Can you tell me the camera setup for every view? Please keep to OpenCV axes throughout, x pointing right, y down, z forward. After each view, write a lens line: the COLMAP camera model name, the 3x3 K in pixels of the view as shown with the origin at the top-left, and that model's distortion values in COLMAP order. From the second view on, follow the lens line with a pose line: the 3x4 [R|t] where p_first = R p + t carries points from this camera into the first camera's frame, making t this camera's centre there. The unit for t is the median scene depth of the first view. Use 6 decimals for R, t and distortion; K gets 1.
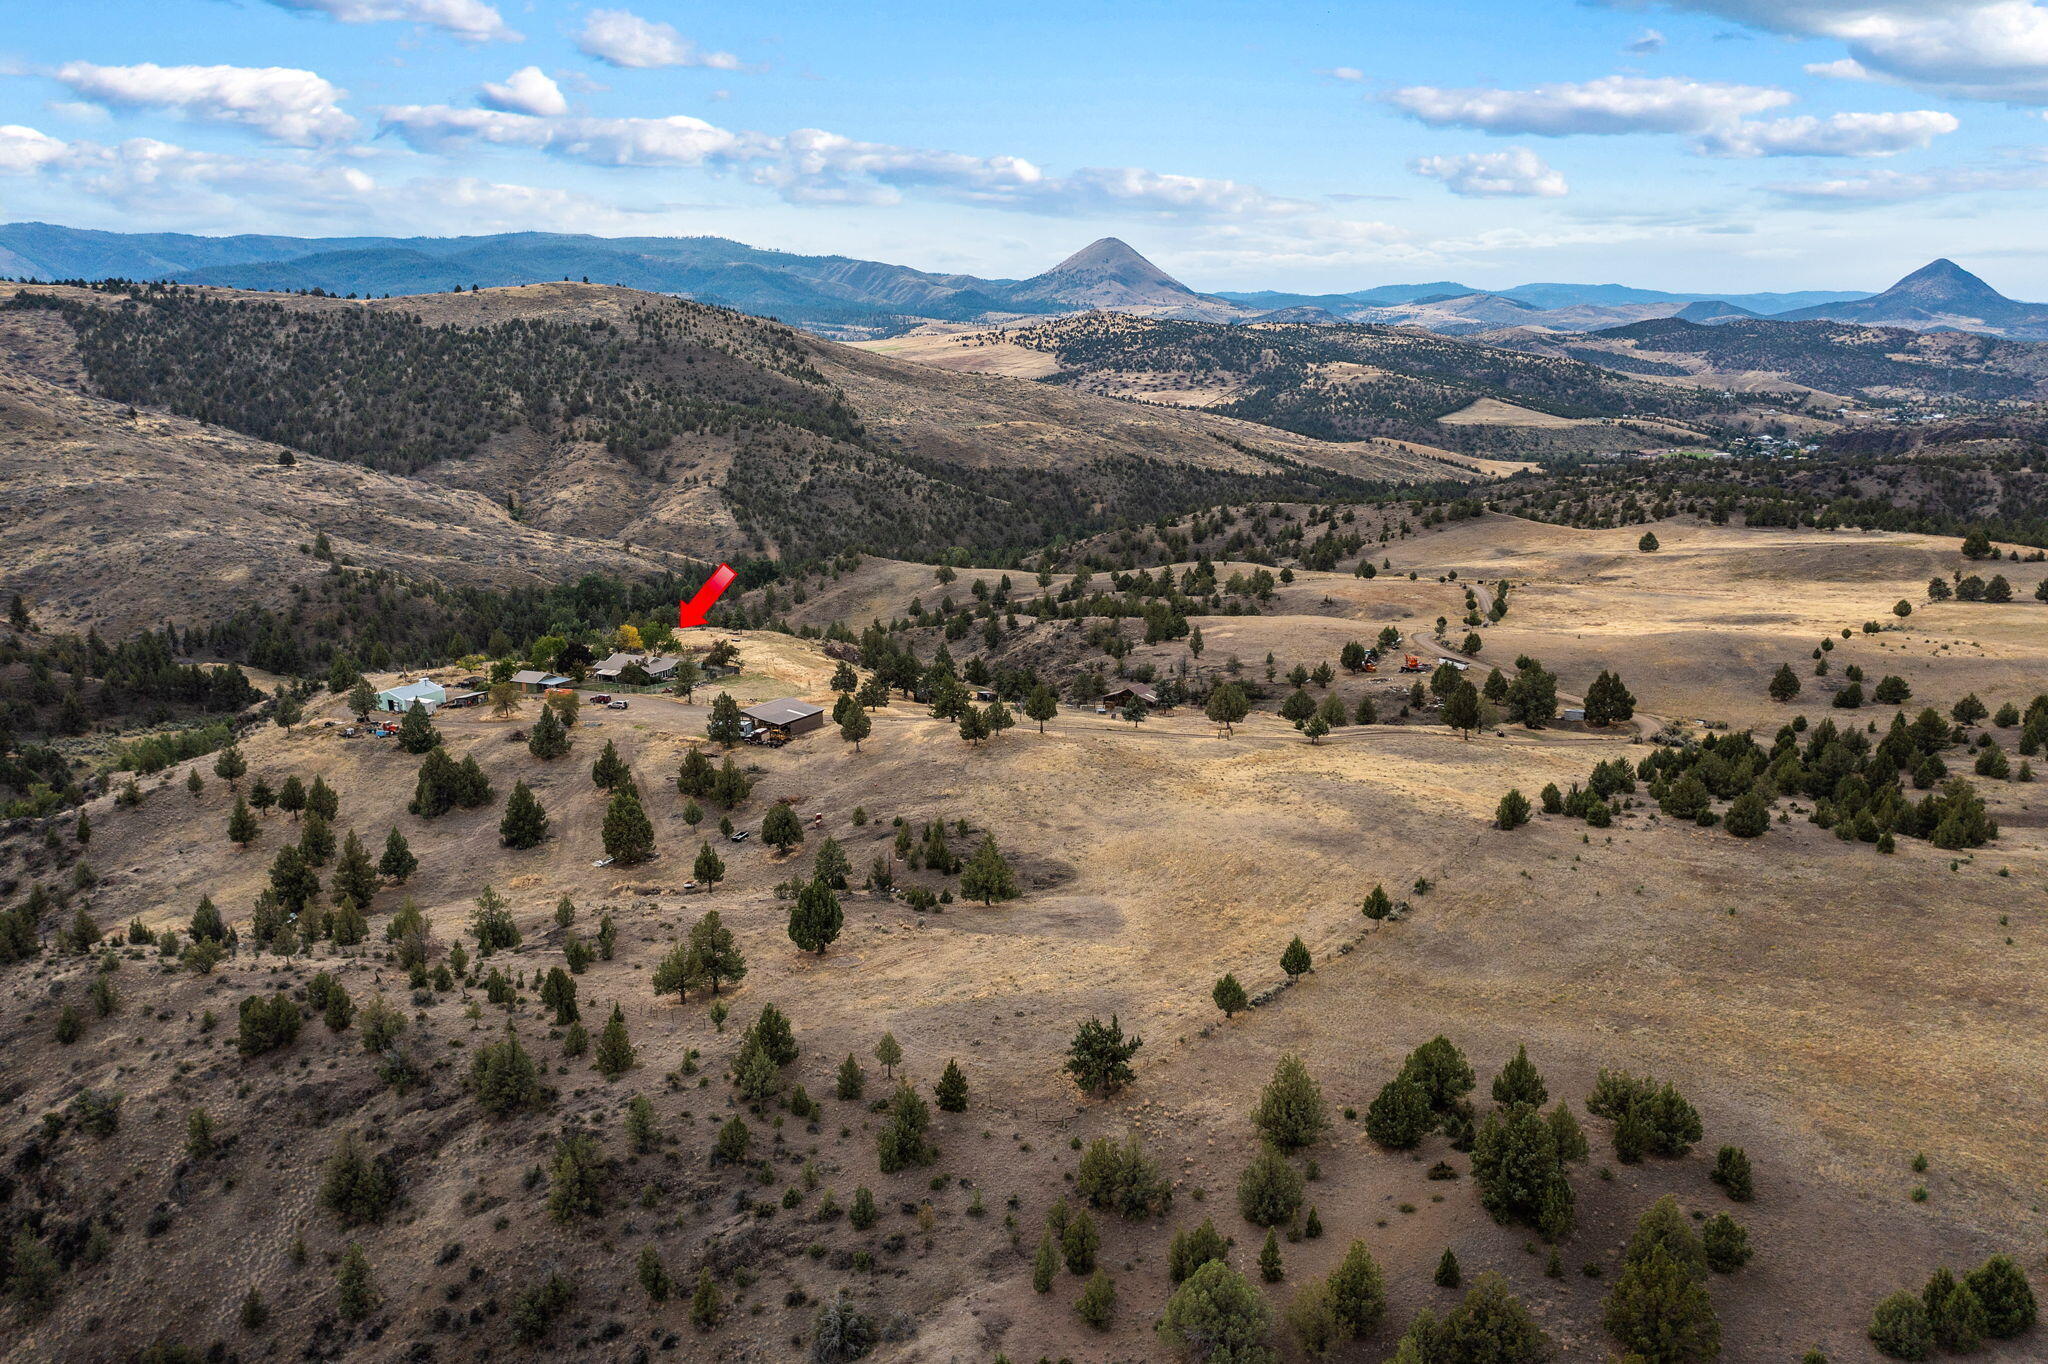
lens RADIAL K [[1608.2, 0, 1020.8], [0, 1608.2, 680.1], [0, 0, 1]] dist [-0.019487, 0.009003]
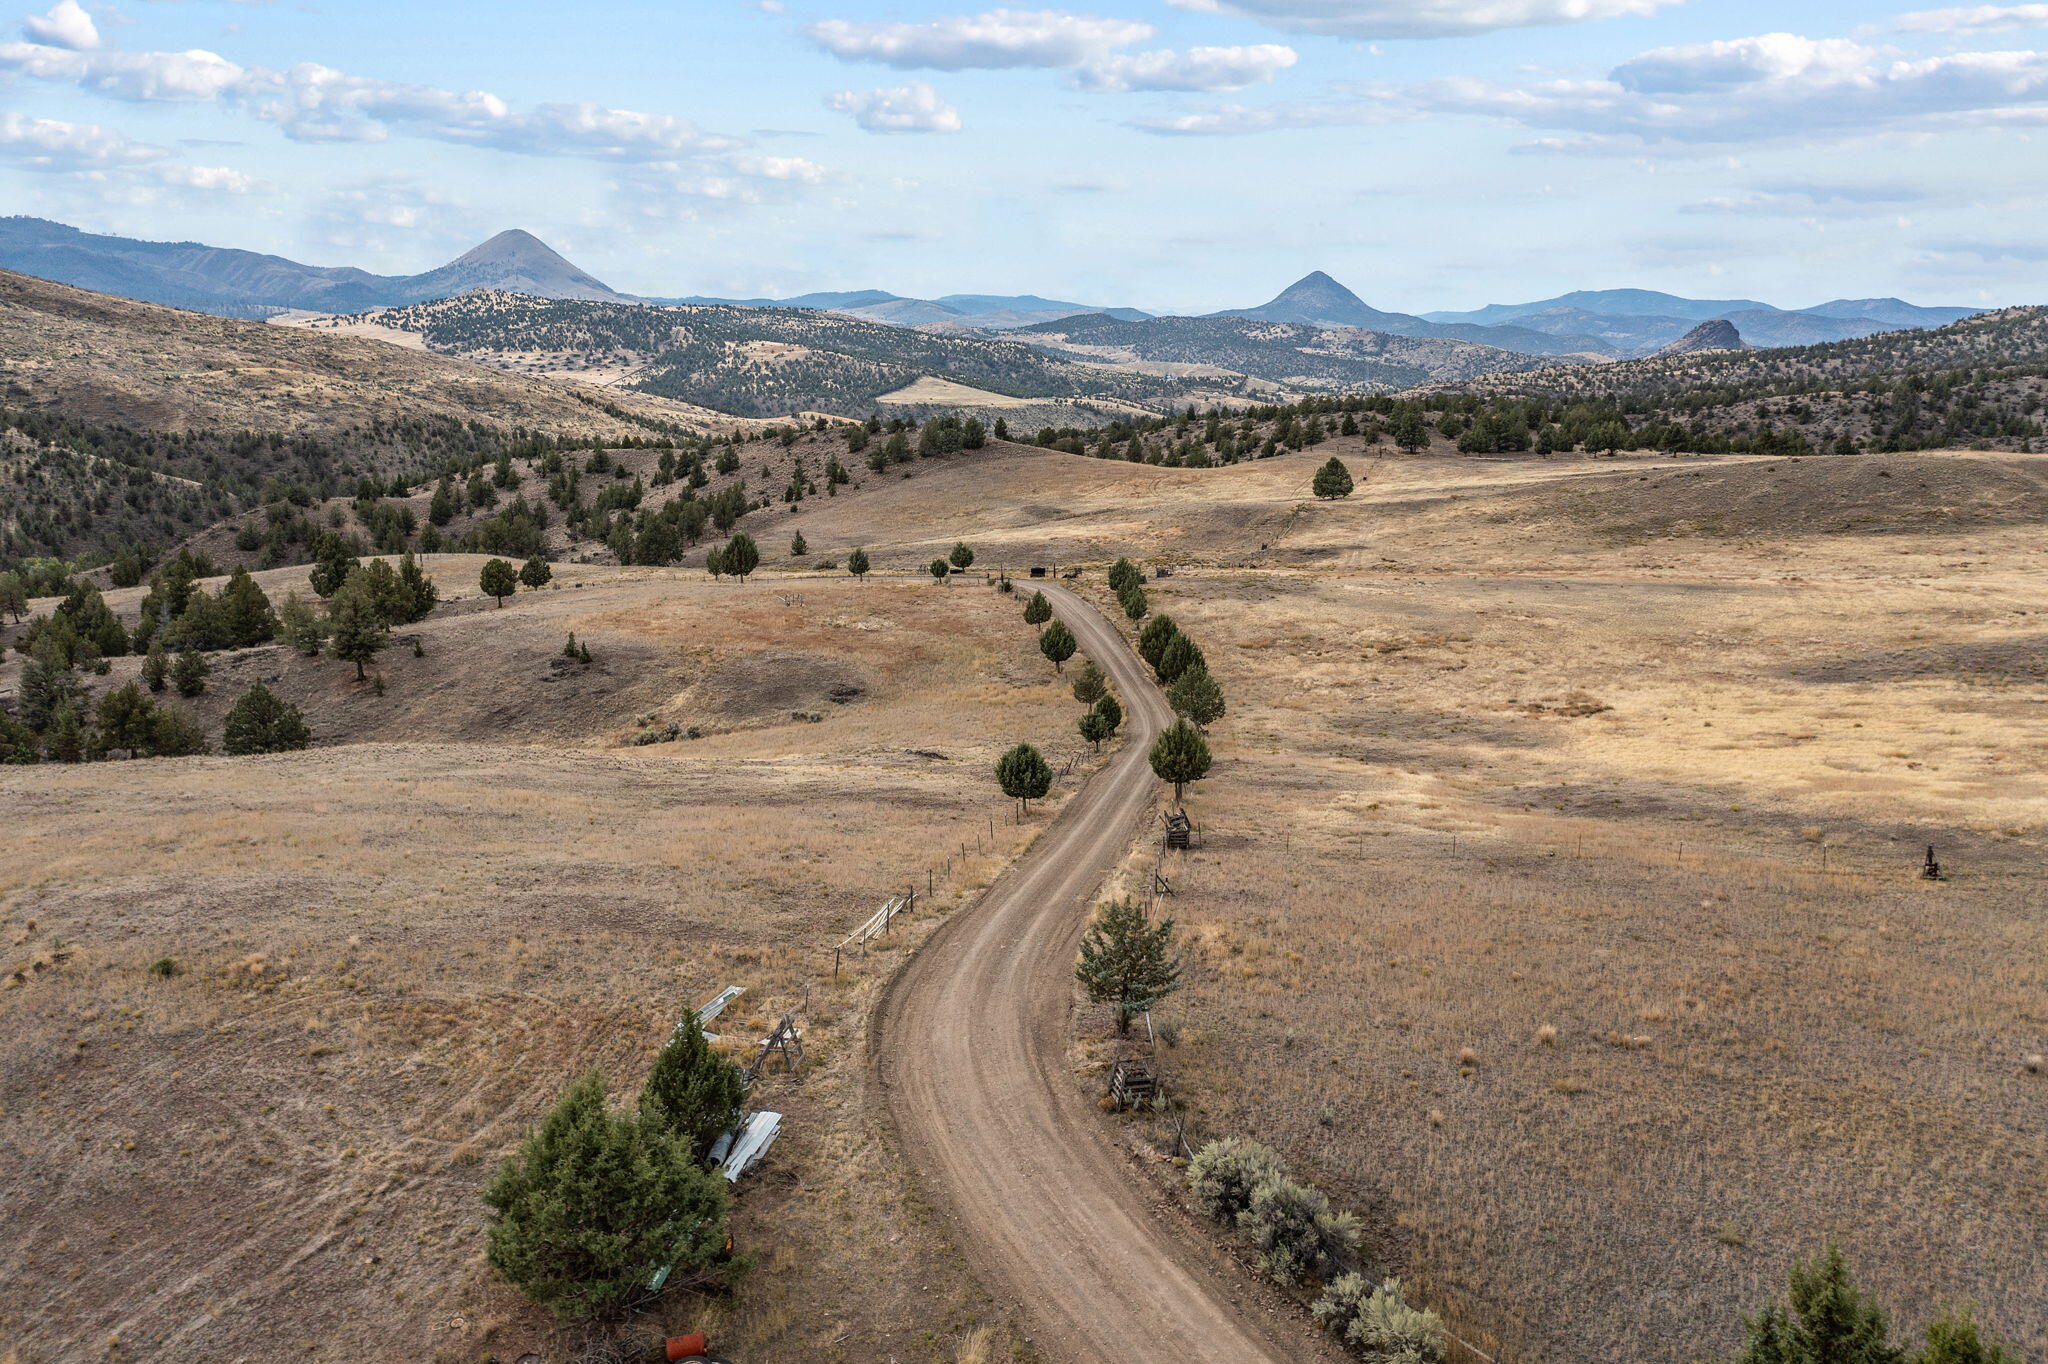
lens RADIAL K [[1608.2, 0, 1020.8], [0, 1608.2, 680.1], [0, 0, 1]] dist [-0.019487, 0.009003]
pose [[0.942291, -0.060790, 0.329230, 0.075388], [0.063279, 0.997991, 0.003162, -0.017855], [-0.328761, 0.017853, 0.944244, 0.308534]]
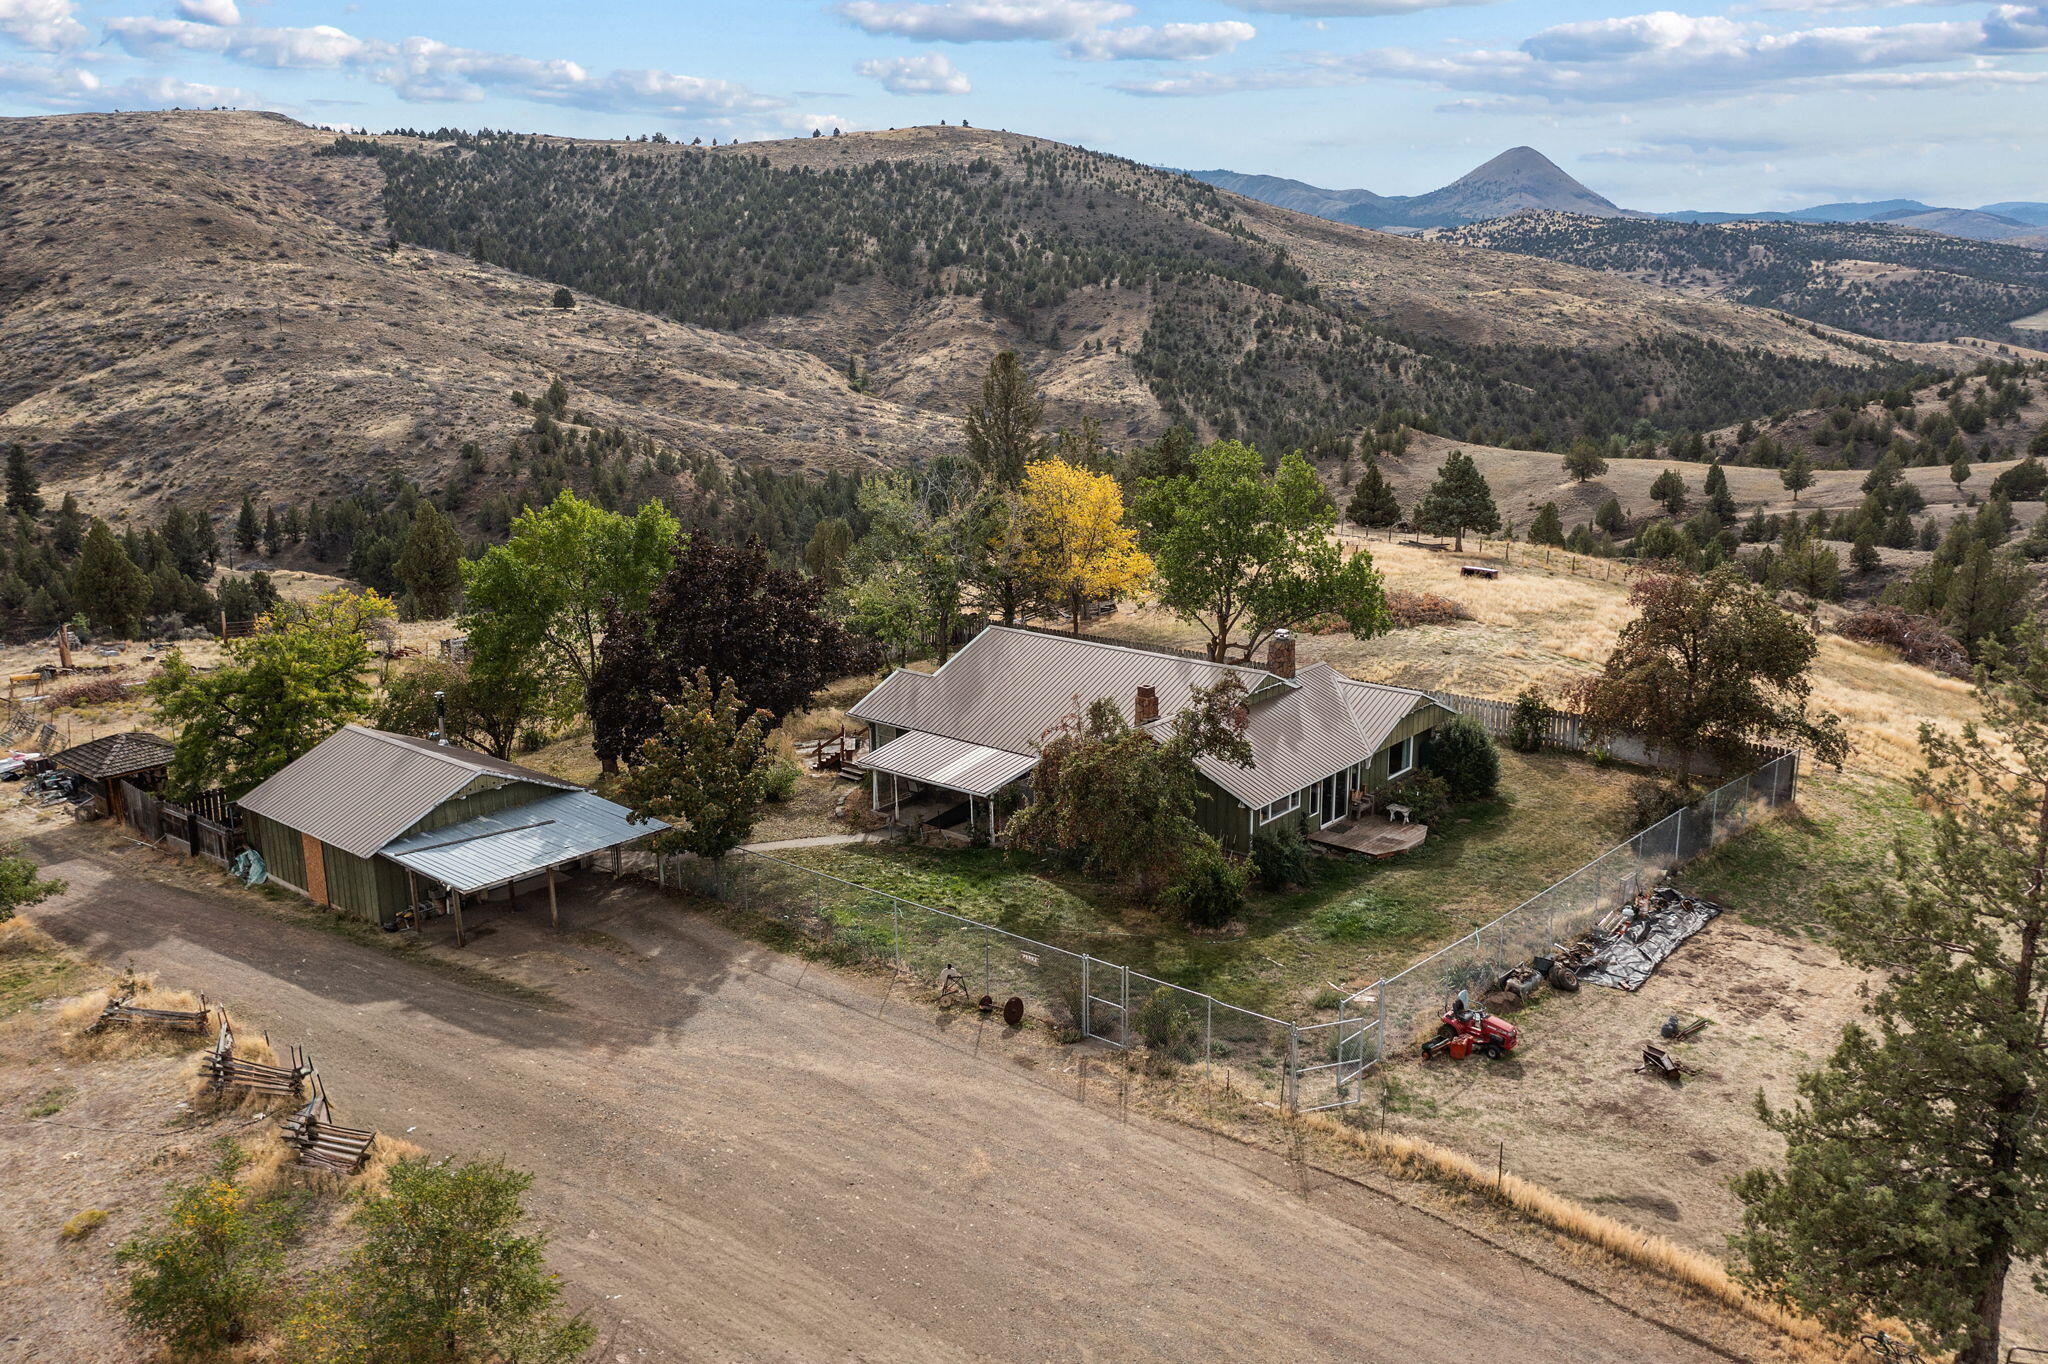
lens RADIAL K [[1608.2, 0, 1020.8], [0, 1608.2, 680.1], [0, 0, 1]] dist [-0.019487, 0.009003]
pose [[0.974687, 0.056721, -0.216257, -0.061926], [-0.047567, 0.997747, 0.047305, -0.005503], [0.218453, -0.035821, 0.975190, 0.242276]]
